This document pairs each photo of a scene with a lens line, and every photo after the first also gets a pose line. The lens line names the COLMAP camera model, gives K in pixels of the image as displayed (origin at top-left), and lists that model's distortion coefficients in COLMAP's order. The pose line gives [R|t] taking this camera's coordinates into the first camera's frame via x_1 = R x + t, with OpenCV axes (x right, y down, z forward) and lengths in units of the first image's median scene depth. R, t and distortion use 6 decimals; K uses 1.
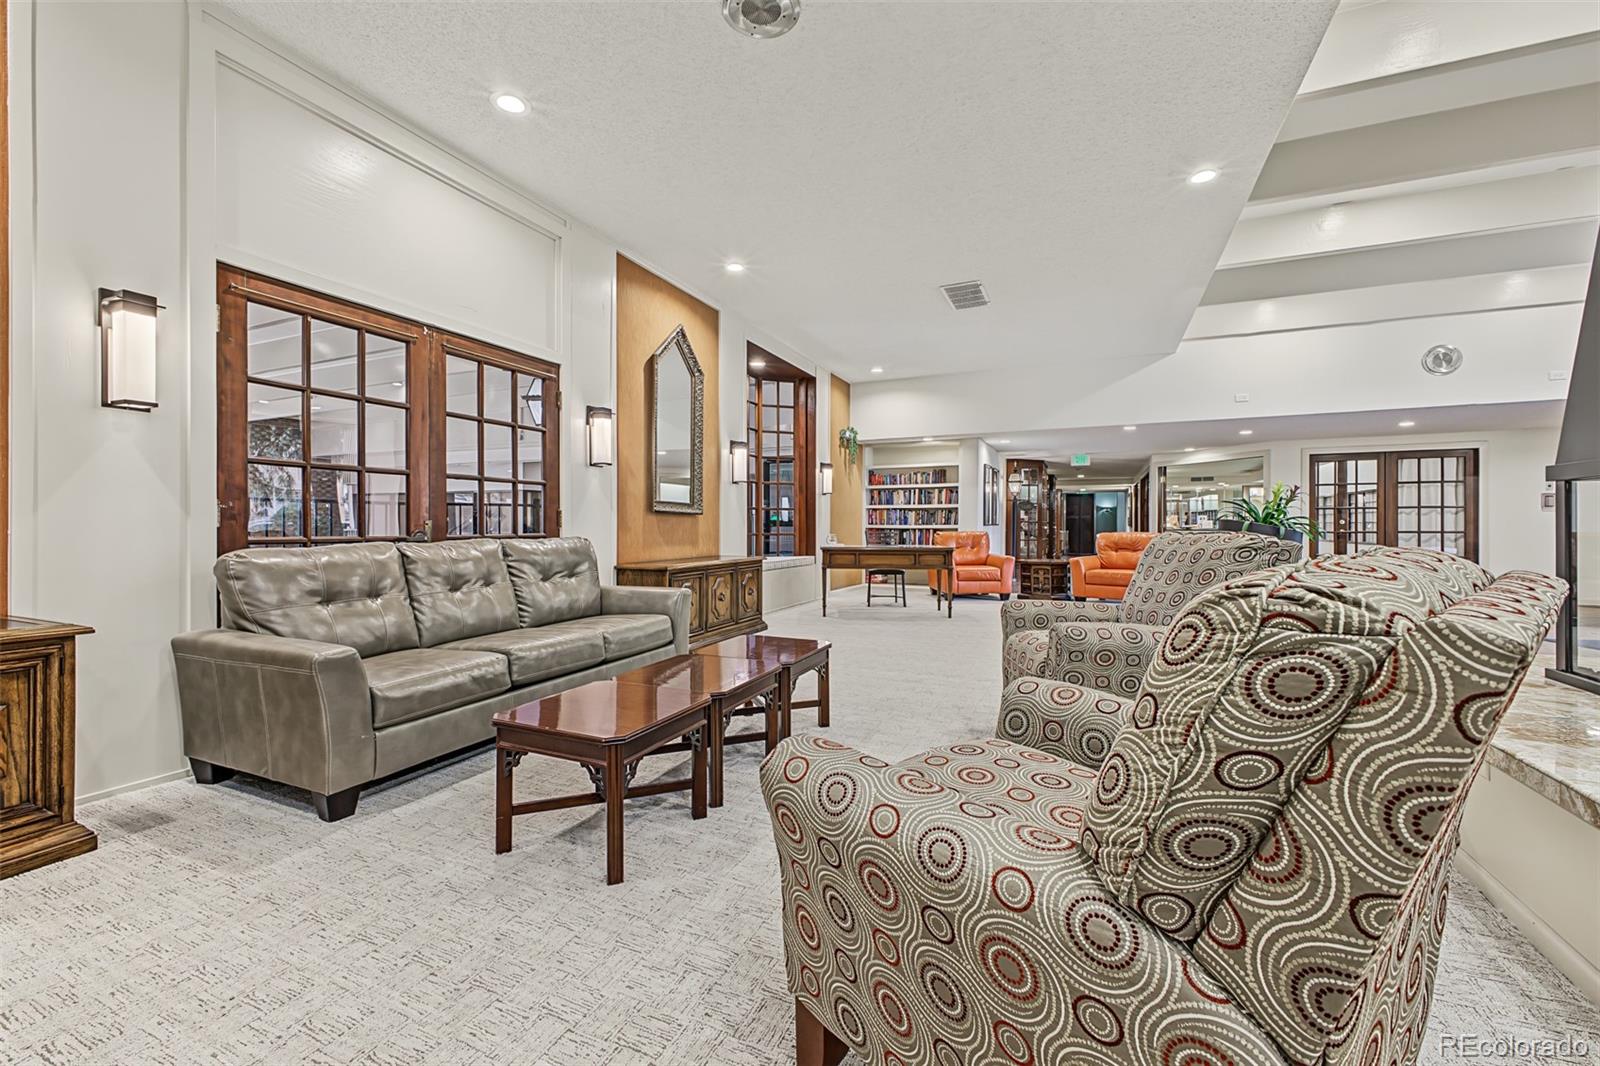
lens RADIAL K [[636.1, 0, 795.4], [0, 636.1, 518.9], [0, 0, 1]] dist [0.002893, -0.000395]
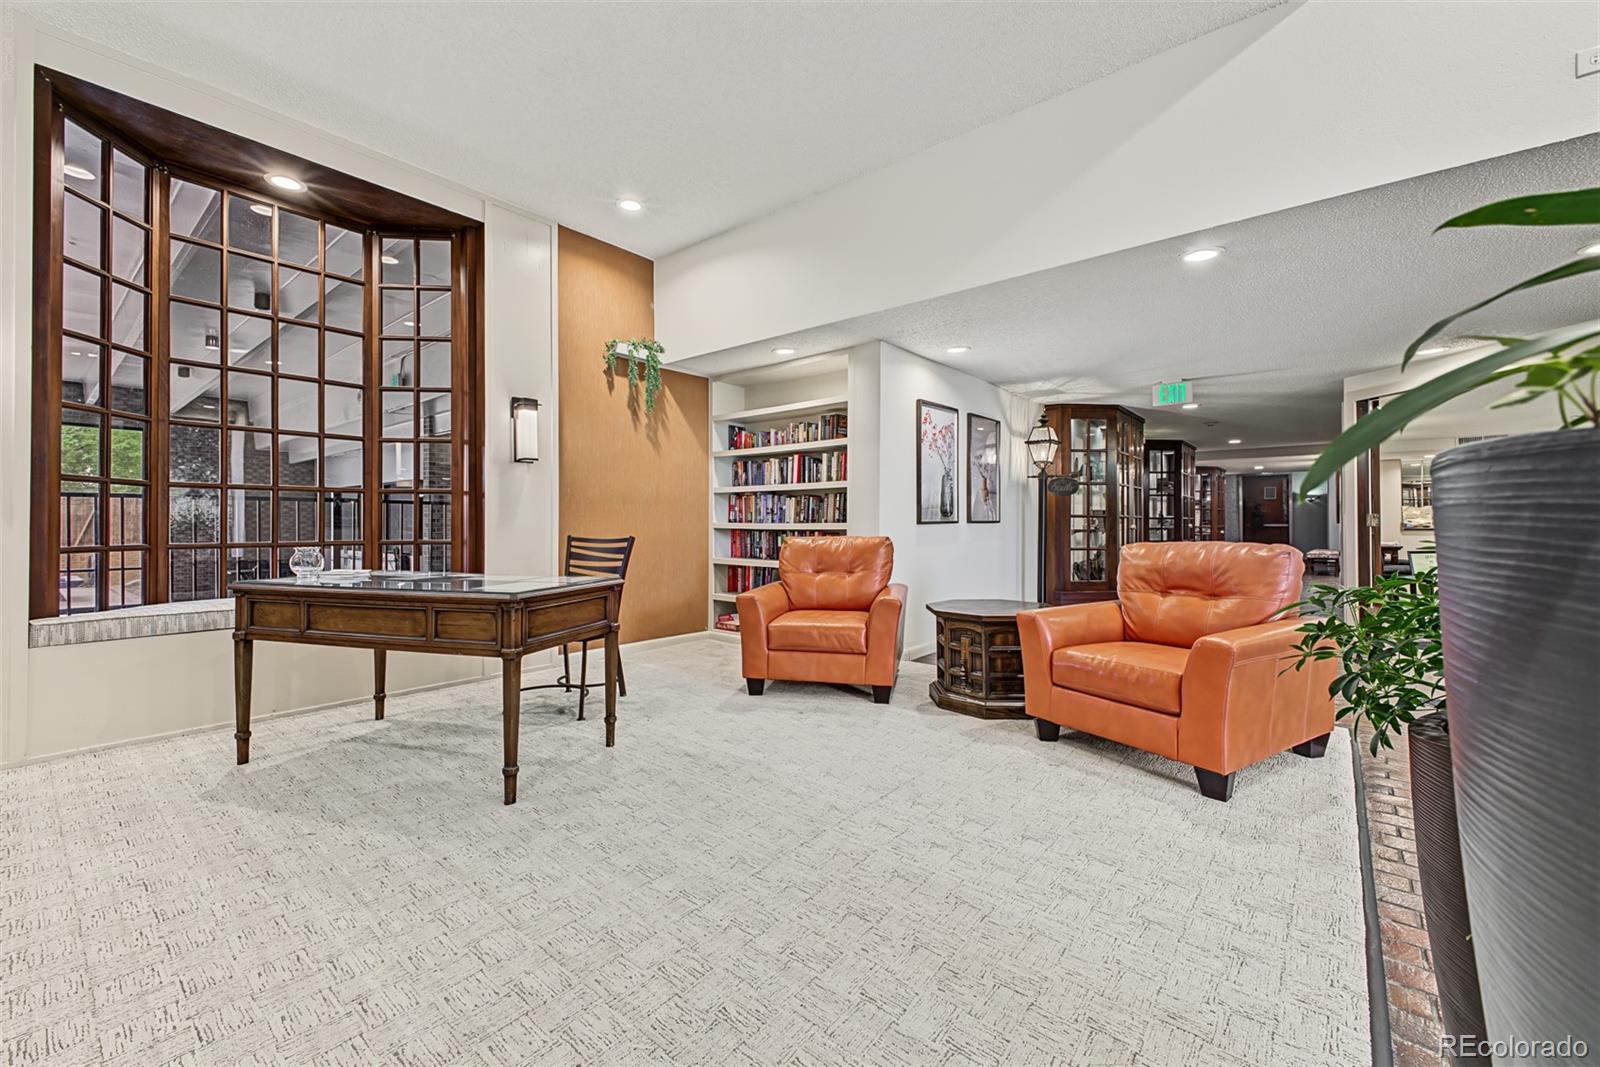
lens RADIAL K [[636.1, 0, 795.4], [0, 636.1, 519.4], [0, 0, 1]] dist [0.002893, -0.000395]
pose [[0.967303, -0.006855, -0.253529, 0.531049], [0.008035, 0.999961, 0.003620, 0.008414], [0.253494, -0.005539, 0.967321, 0.804610]]
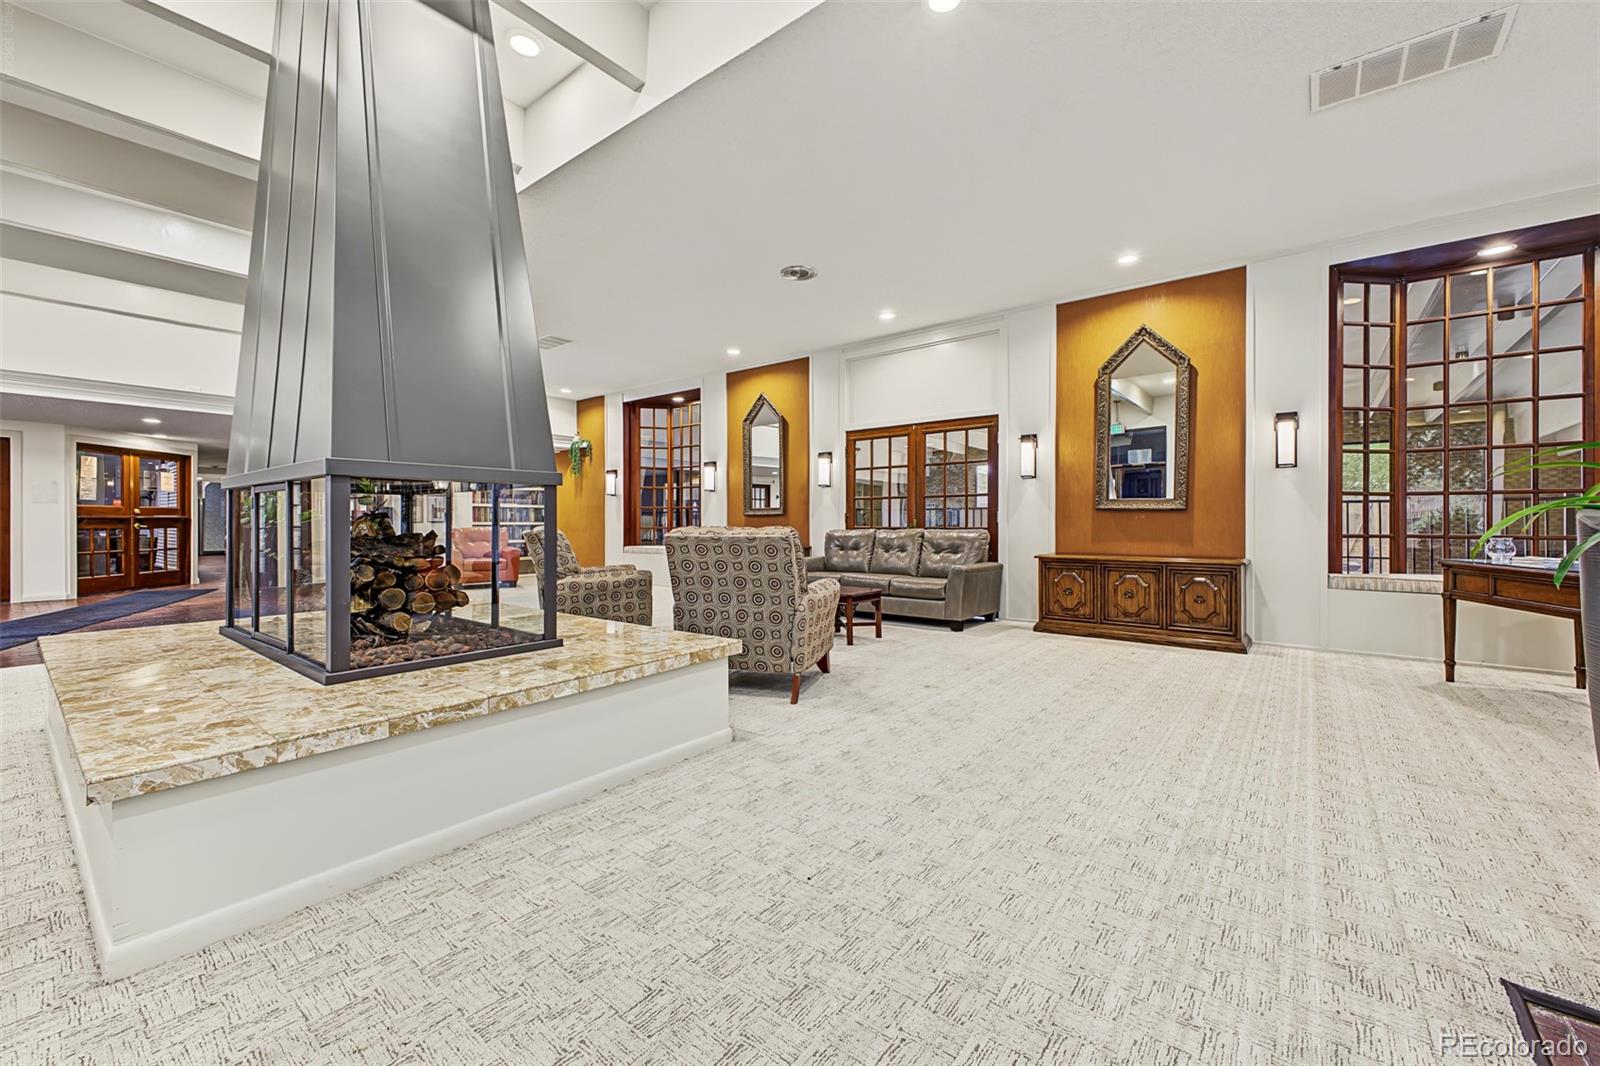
lens RADIAL K [[636.1, 0, 795.4], [0, 636.1, 518.9], [0, 0, 1]] dist [0.002893, -0.000395]
pose [[-0.247898, -0.006227, -0.968766, 0.853509], [0.007557, 0.999936, -0.008361, 0.008686], [0.968757, -0.009393, -0.247835, 0.644660]]
